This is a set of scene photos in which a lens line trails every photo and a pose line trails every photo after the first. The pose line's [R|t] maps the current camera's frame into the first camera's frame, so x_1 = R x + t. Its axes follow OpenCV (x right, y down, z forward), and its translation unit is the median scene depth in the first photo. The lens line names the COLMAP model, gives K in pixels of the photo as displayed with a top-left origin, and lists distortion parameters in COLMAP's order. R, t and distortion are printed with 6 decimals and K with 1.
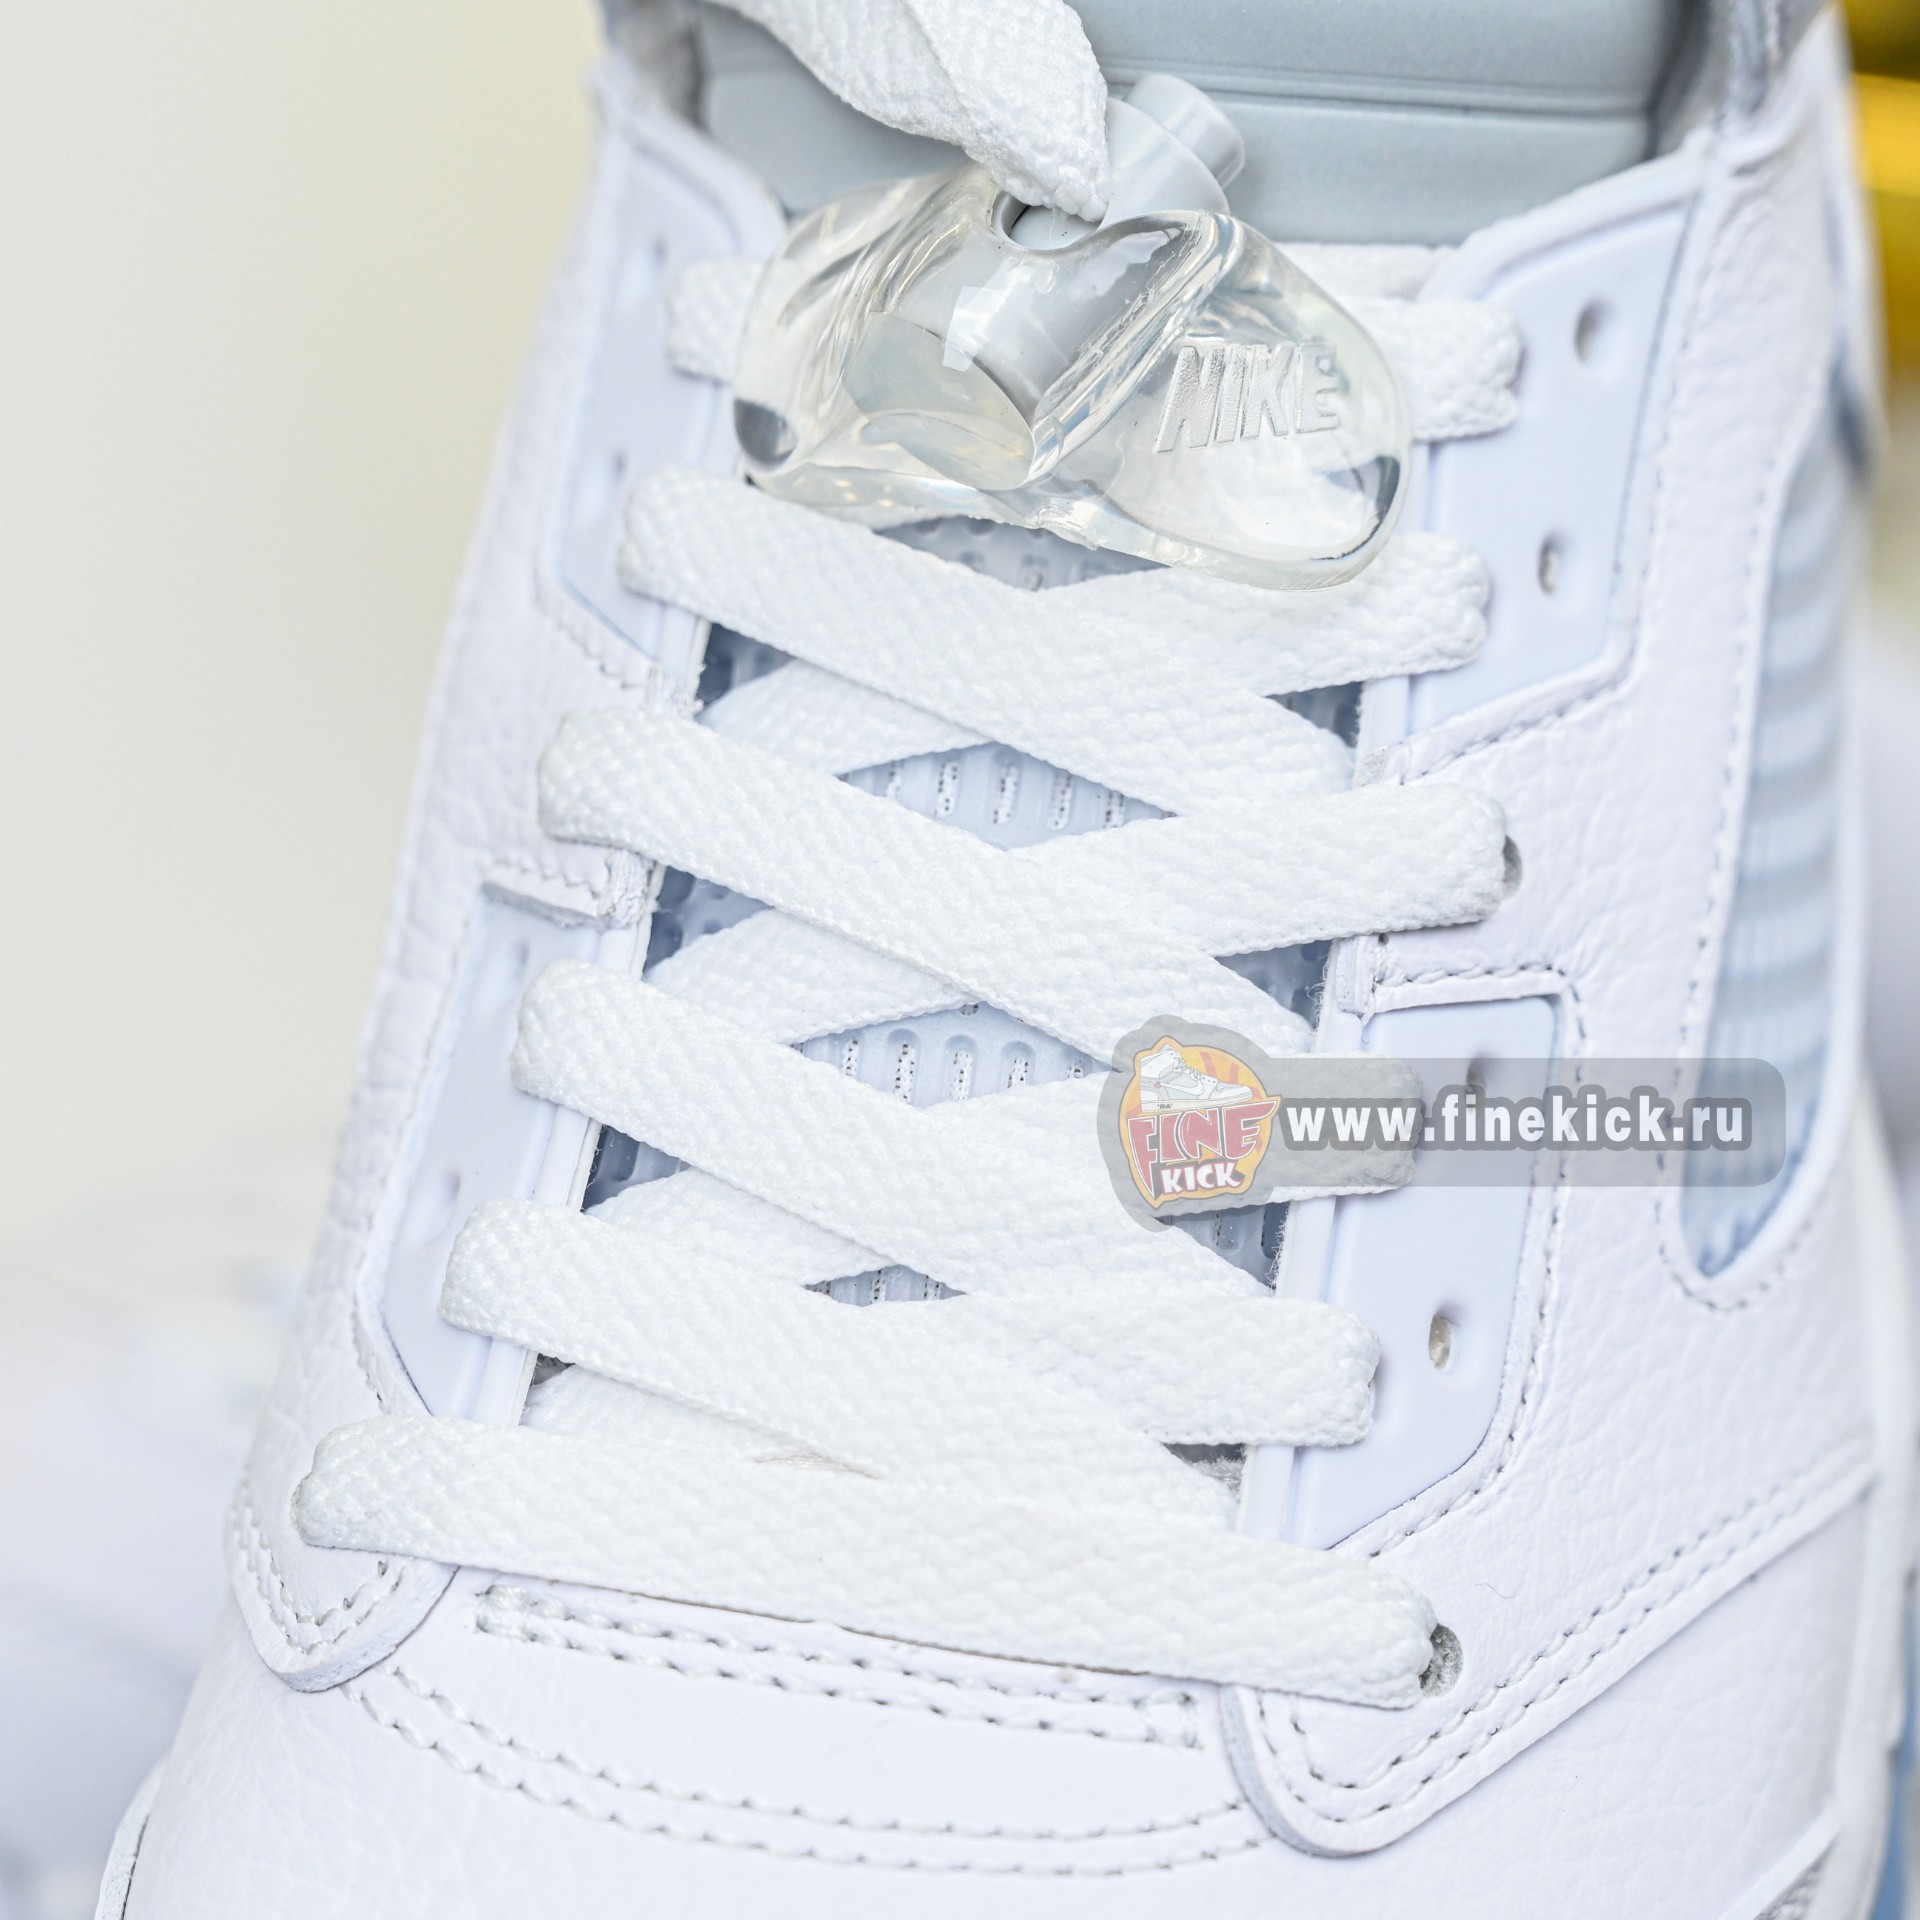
lens RADIAL K [[5210.7, 0, 960.0], [0, 5210.7, 960.0], [0, 0, 1]] dist [0.023224, -1.983322]
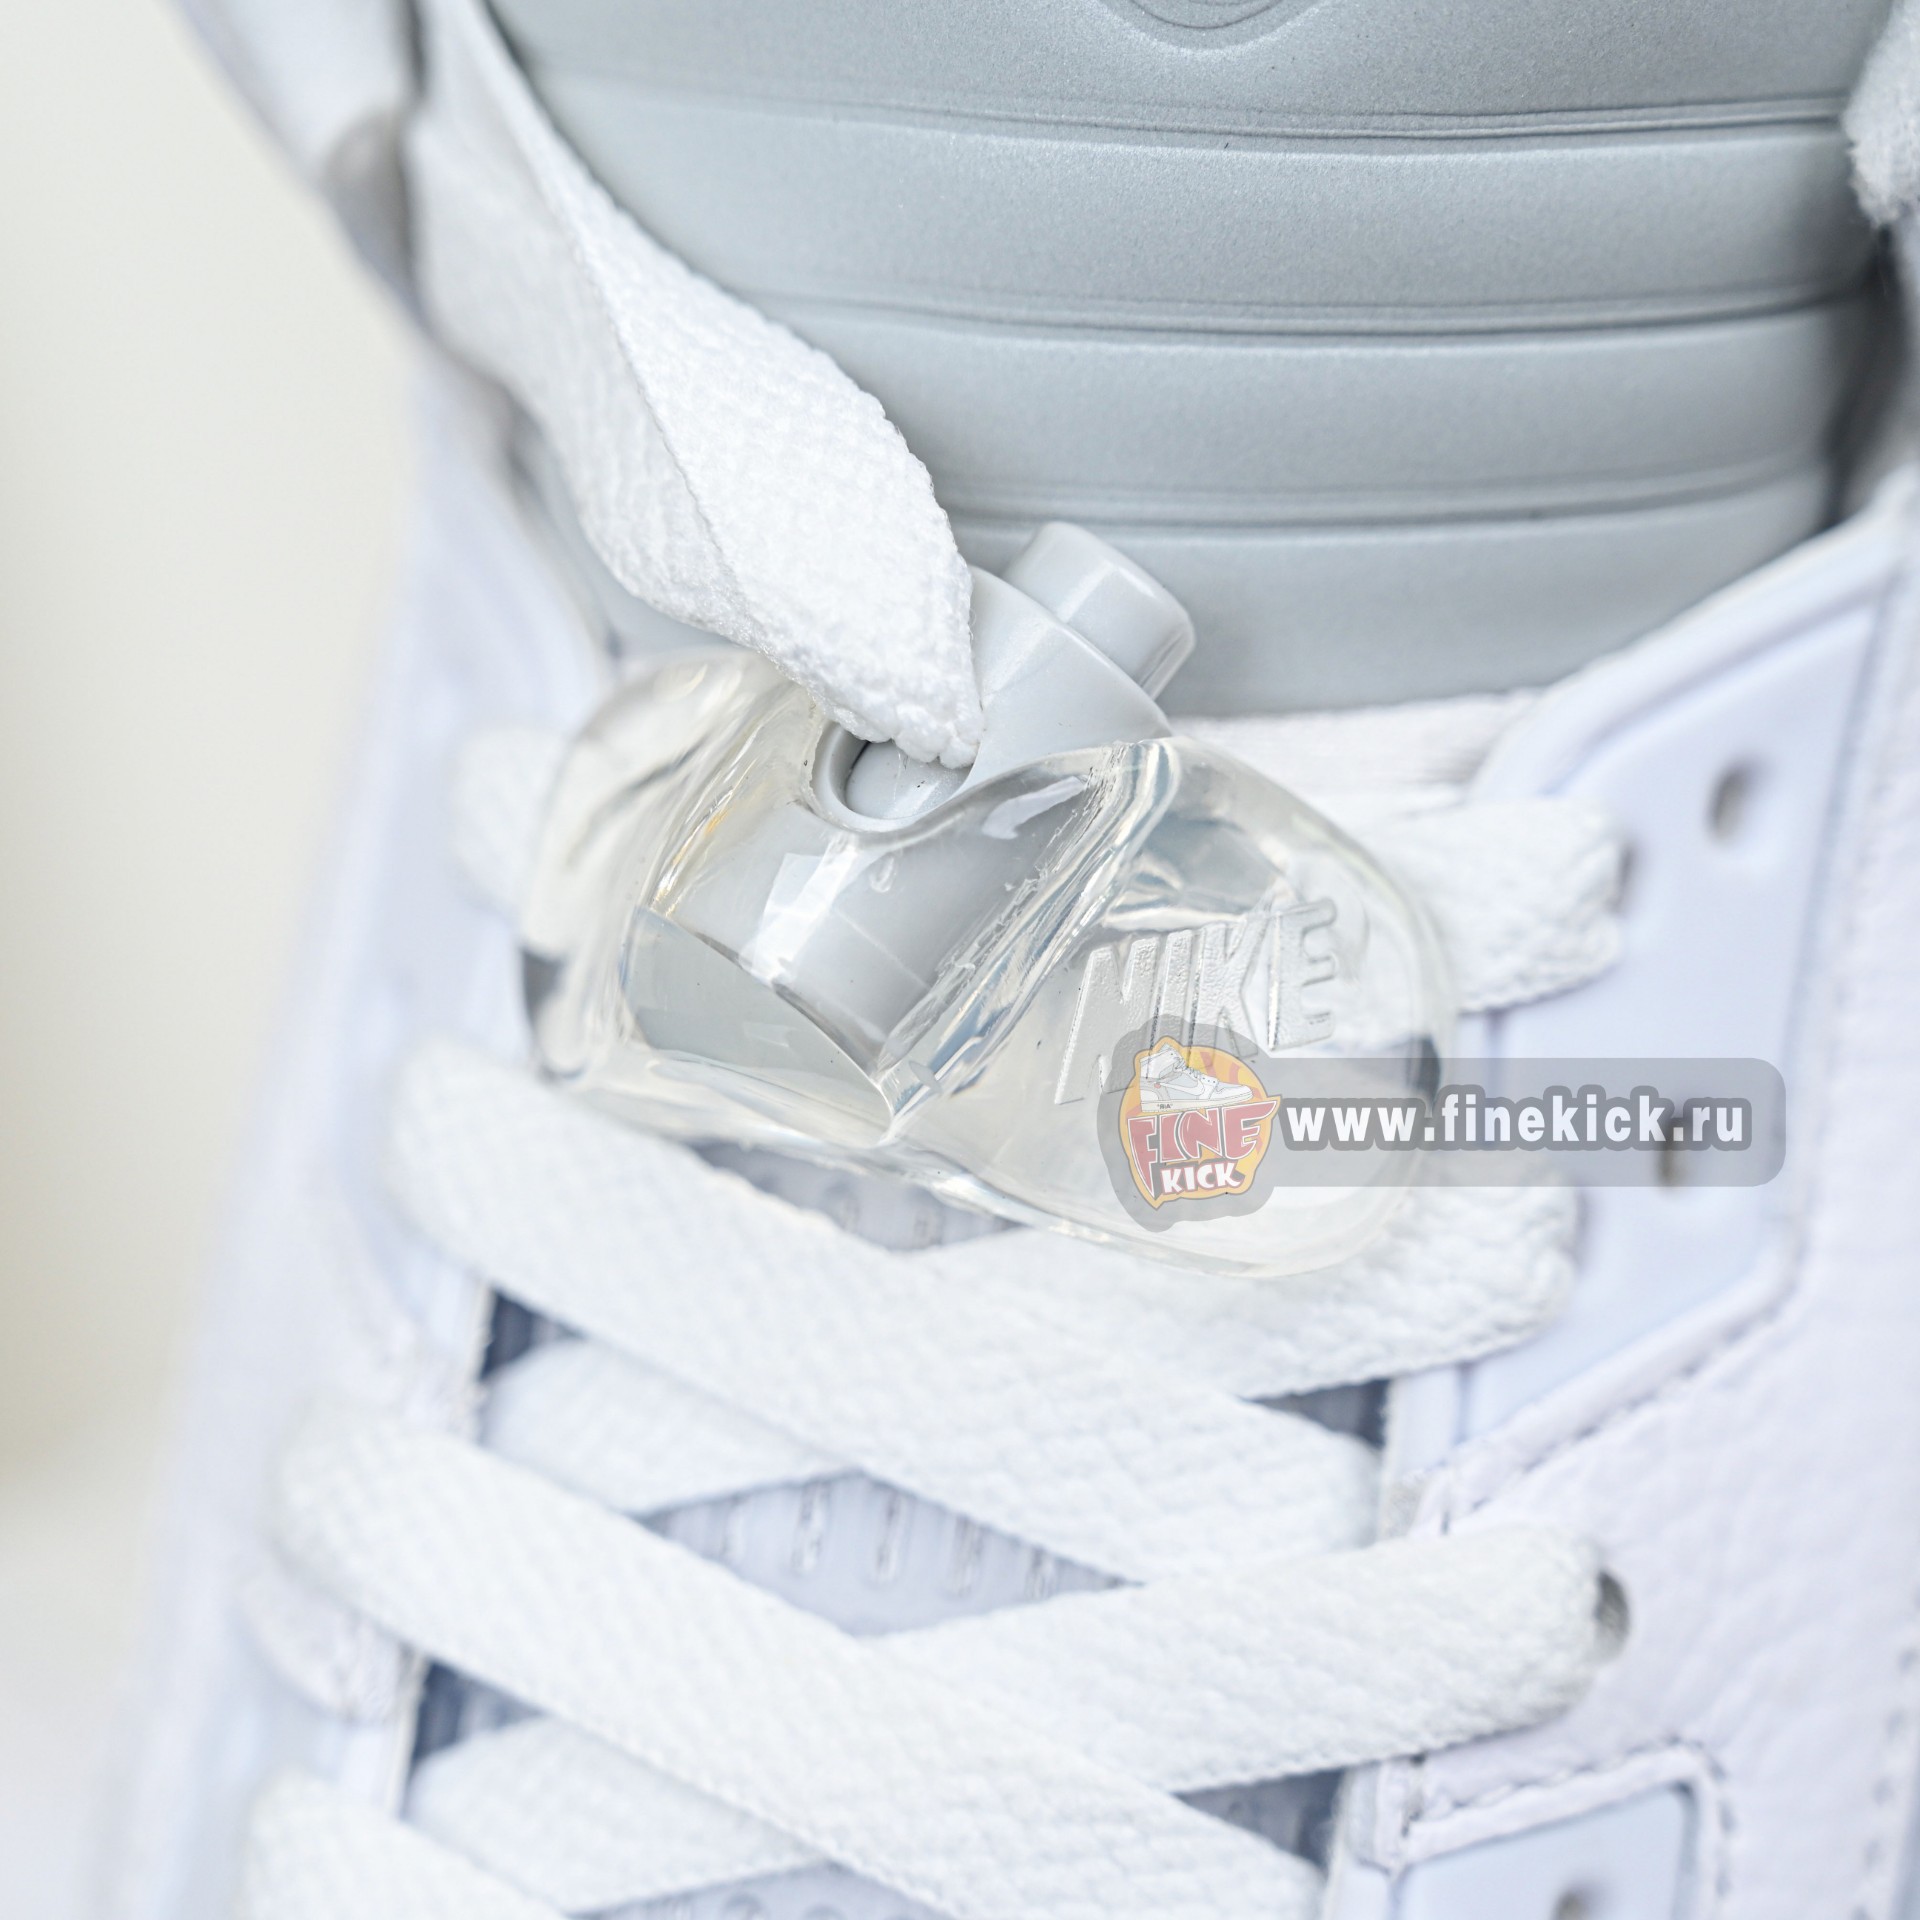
lens RADIAL K [[5210.7, 0, 960.0], [0, 5210.7, 960.0], [0, 0, 1]] dist [0.023224, -1.983322]
pose [[0.993182, -0.025156, -0.113825, 0.101851], [0.036448, 0.994495, 0.098238, -0.181200], [0.110727, -0.101717, 0.988632, 0.309116]]
